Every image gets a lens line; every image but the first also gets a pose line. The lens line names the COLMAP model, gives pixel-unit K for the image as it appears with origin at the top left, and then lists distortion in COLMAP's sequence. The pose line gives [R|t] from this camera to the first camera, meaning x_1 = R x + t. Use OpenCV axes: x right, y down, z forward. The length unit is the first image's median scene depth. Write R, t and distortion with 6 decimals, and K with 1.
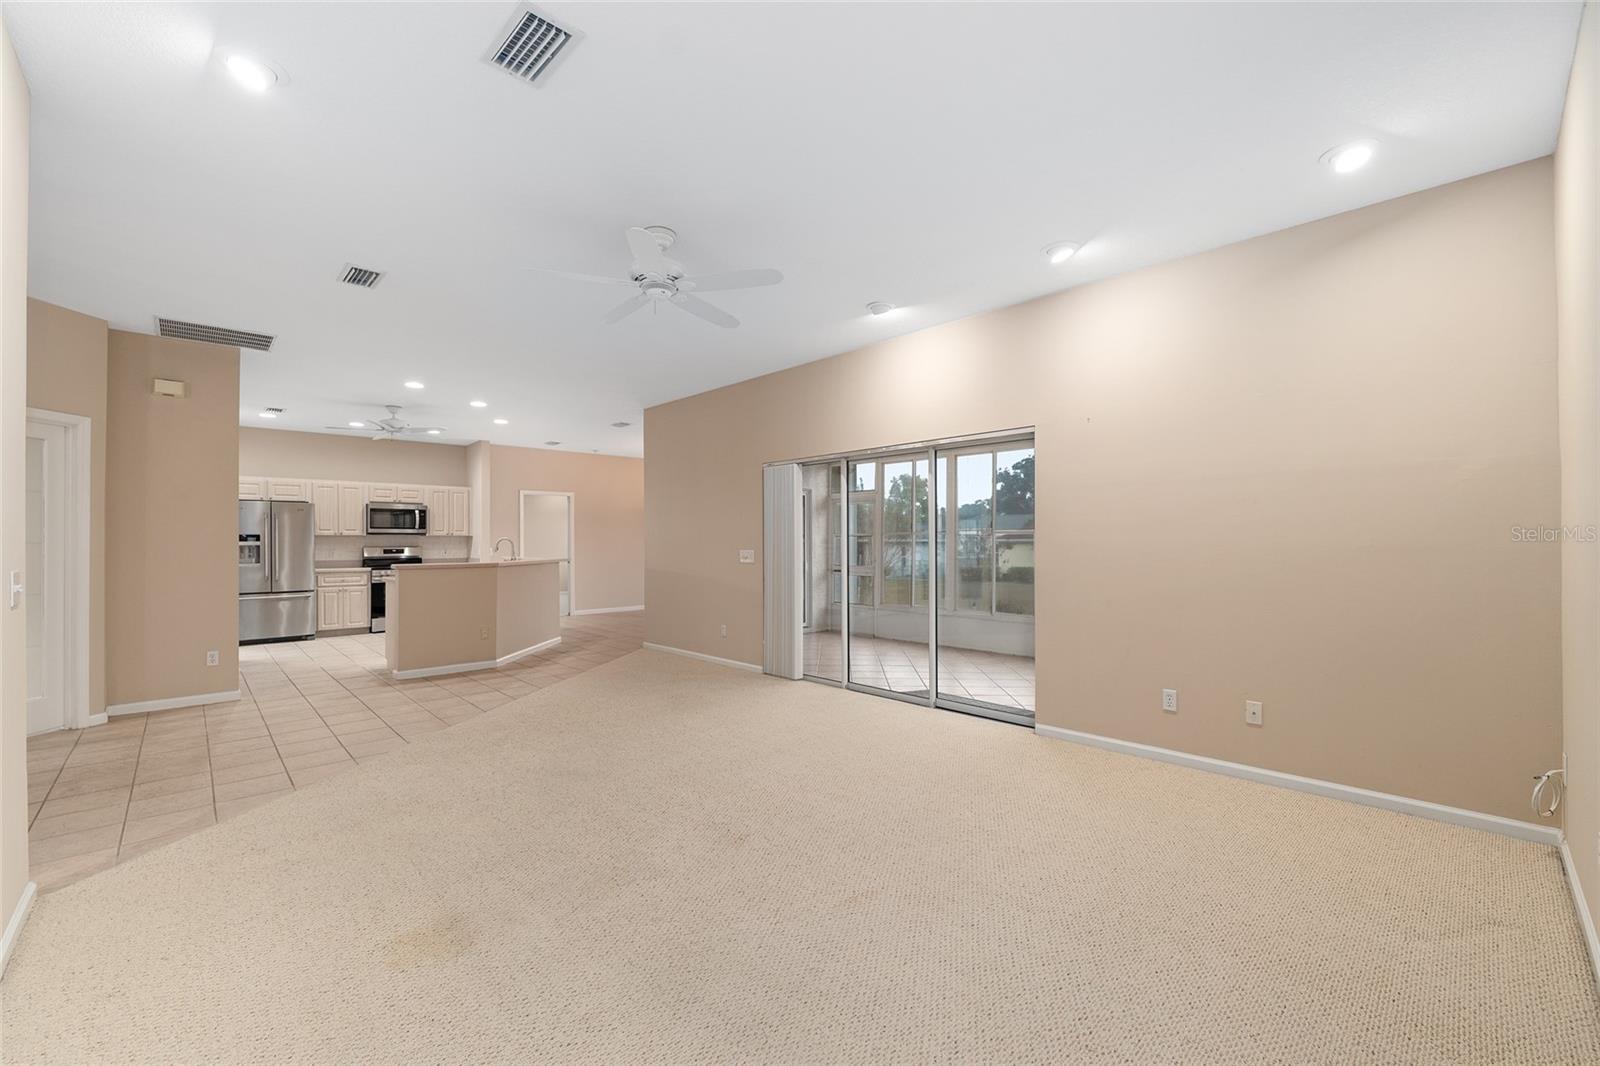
lens RADIAL K [[655.7, 0, 794.8], [0, 655.7, 533.5], [0, 0, 1]] dist [-0.004113, 0.000430]
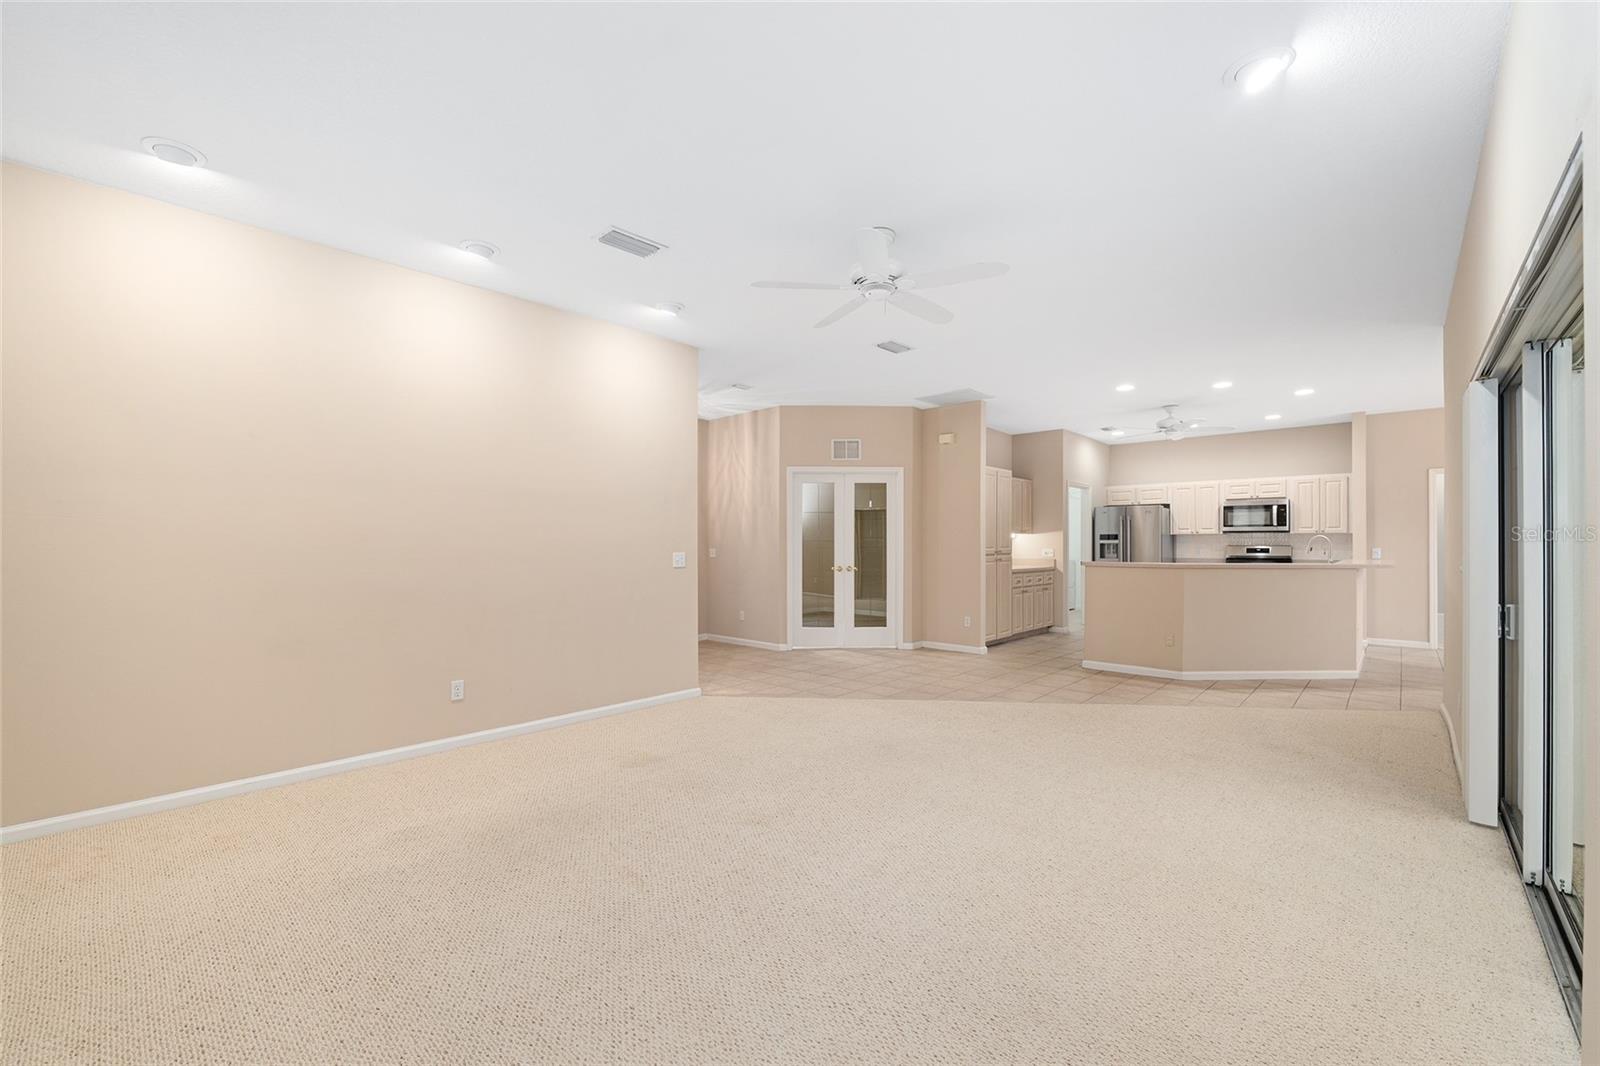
lens RADIAL K [[655.7, 0, 795.6], [0, 655.7, 534.7], [0, 0, 1]] dist [-0.004113, 0.000430]
pose [[0.065428, -0.008433, -0.997822, 0.291226], [0.012374, 0.999894, -0.007639, 0.003667], [0.997781, -0.011847, 0.065526, 0.297128]]
